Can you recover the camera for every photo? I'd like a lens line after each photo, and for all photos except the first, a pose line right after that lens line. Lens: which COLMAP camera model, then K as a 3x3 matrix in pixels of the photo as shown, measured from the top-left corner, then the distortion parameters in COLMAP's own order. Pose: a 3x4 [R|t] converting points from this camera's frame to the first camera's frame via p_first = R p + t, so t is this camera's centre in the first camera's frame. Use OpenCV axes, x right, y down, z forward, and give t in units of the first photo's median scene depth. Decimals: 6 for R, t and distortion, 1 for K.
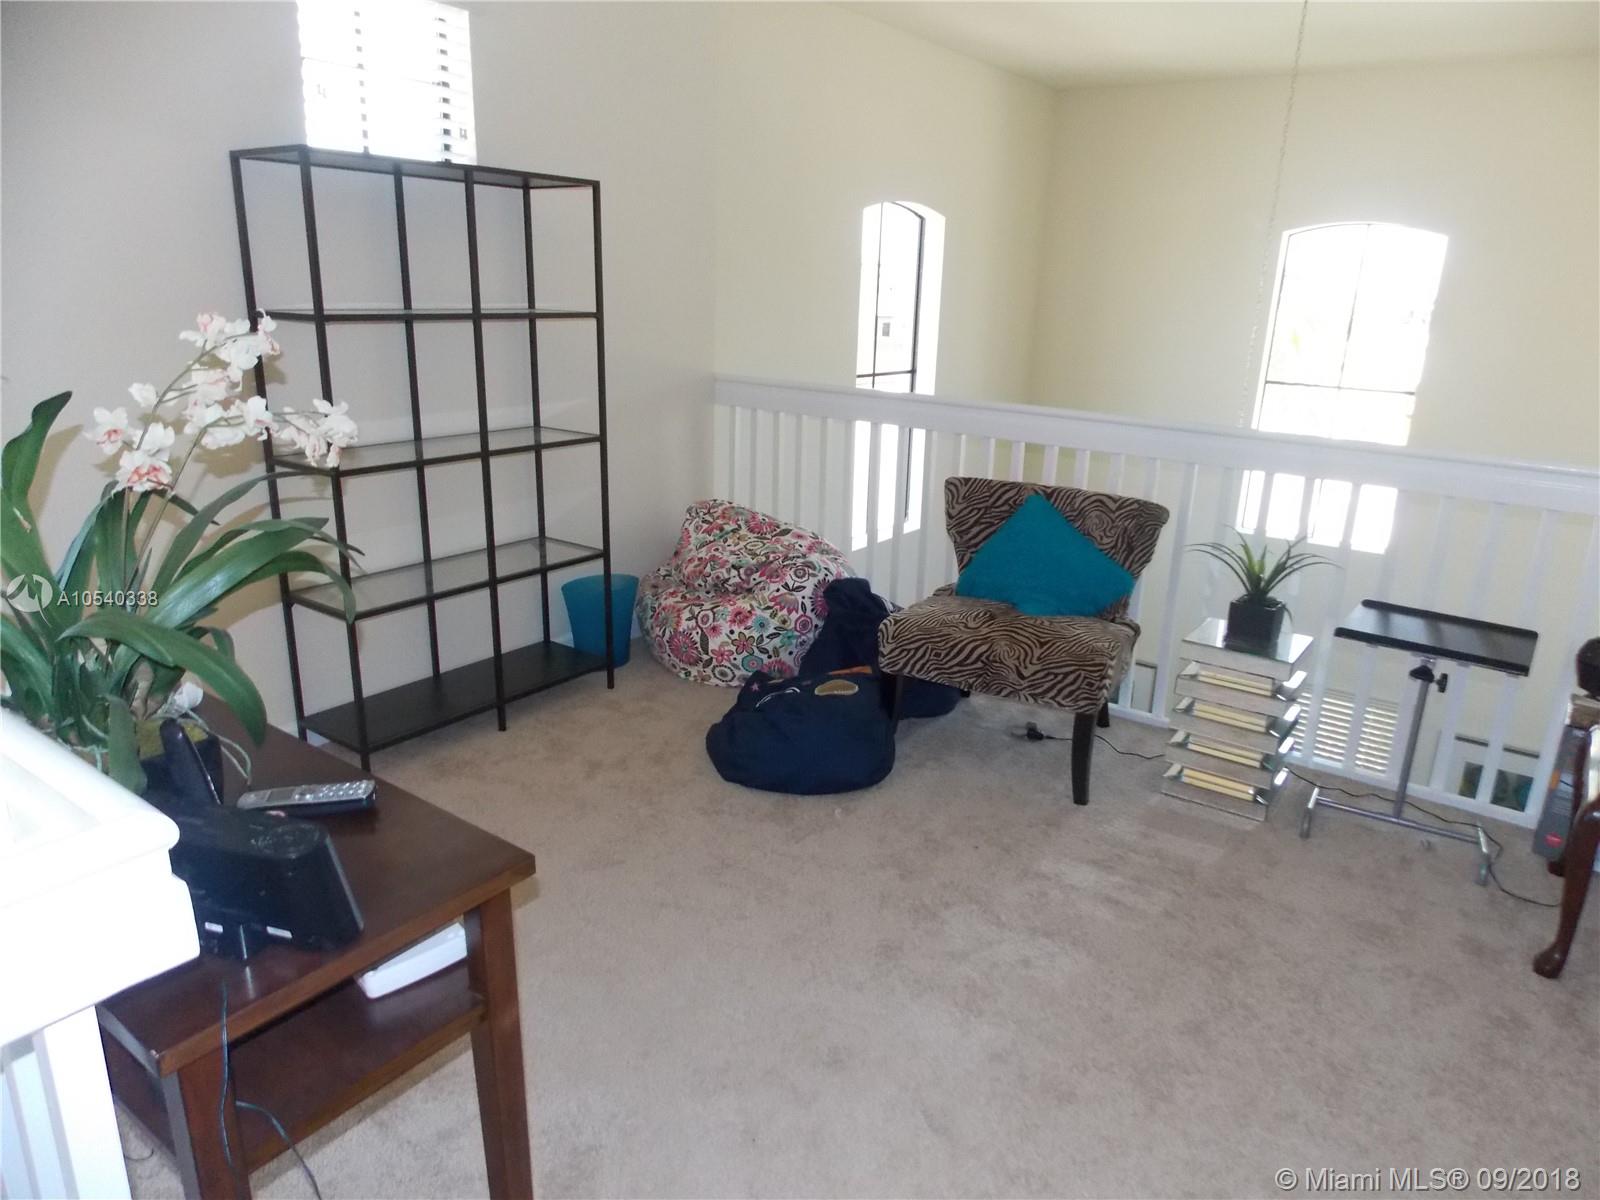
lens RADIAL K [[1072.8, 0, 806.8], [0, 1072.8, 602.3], [0, 0, 1]] dist [0.006544, 0.001274]
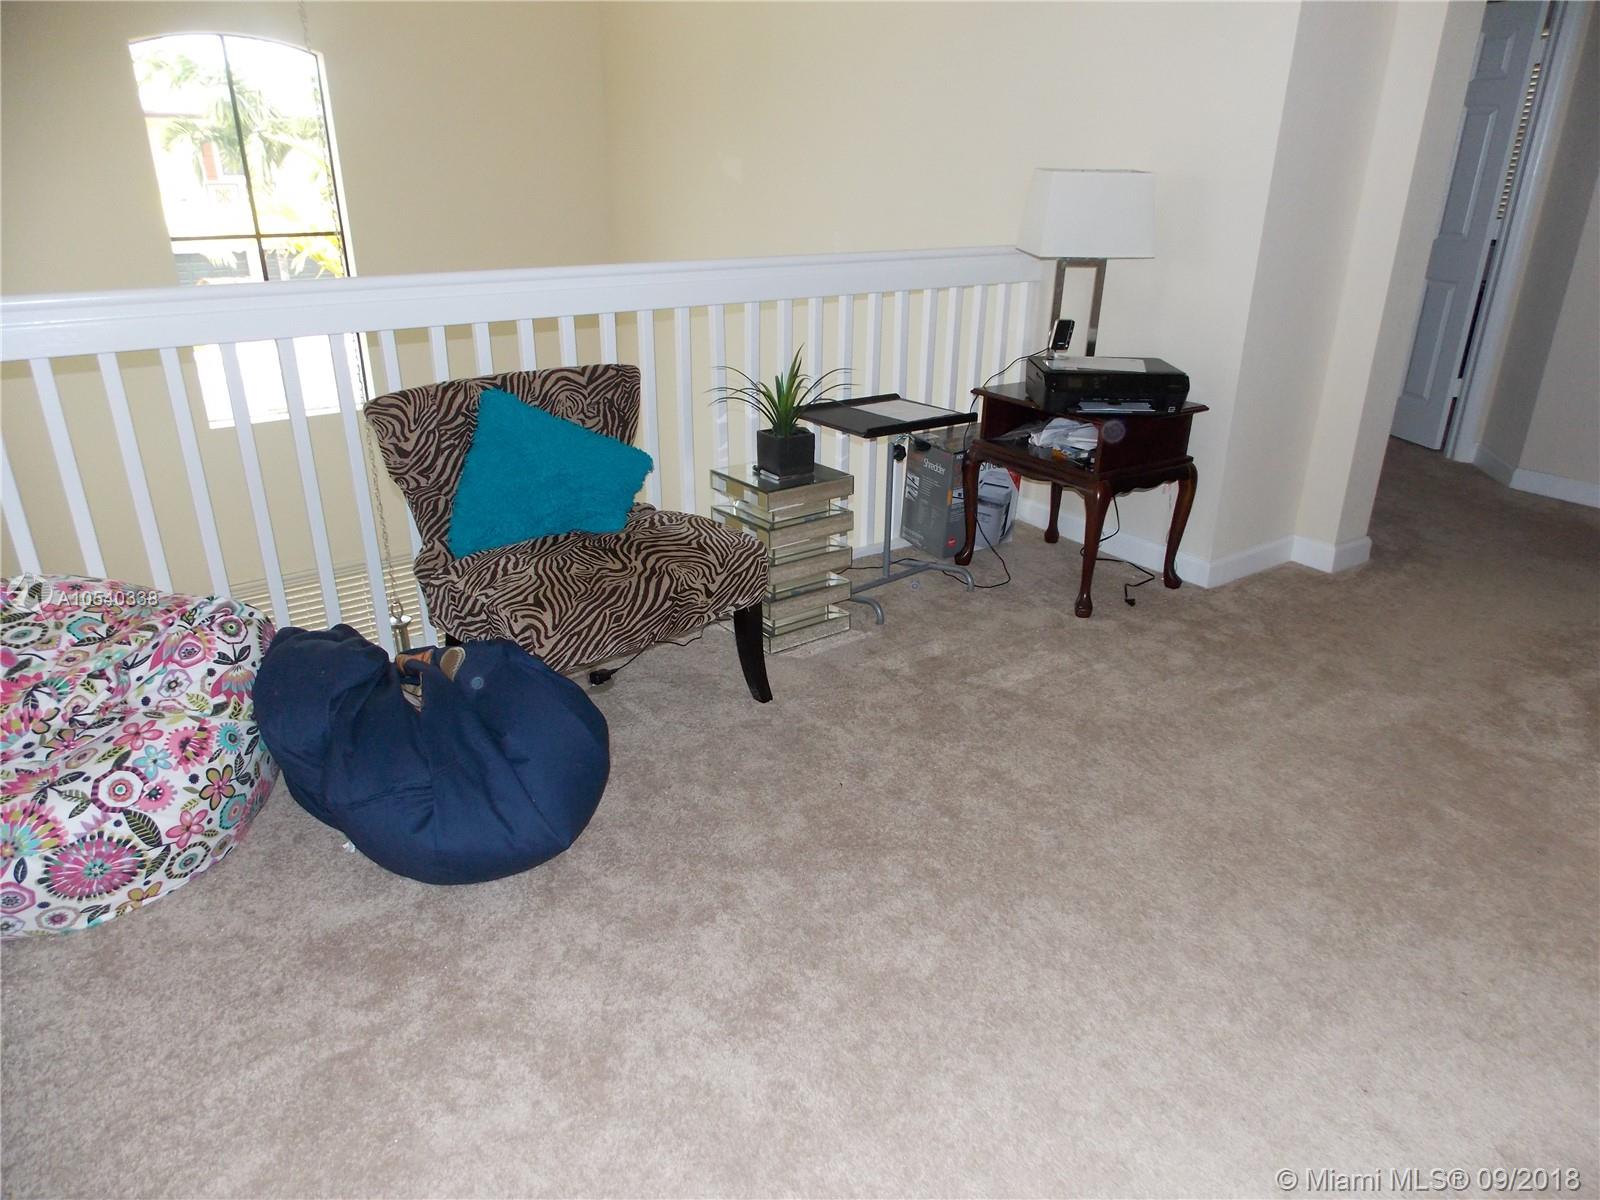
lens RADIAL K [[1072.8, 0, 806.5], [0, 1072.8, 605.4], [0, 0, 1]] dist [0.006544, 0.001274]
pose [[0.292944, -0.396083, 0.870231, -0.408119], [0.274818, 0.906634, 0.320140, -0.136438], [-0.915783, 0.145372, 0.374444, 0.513552]]
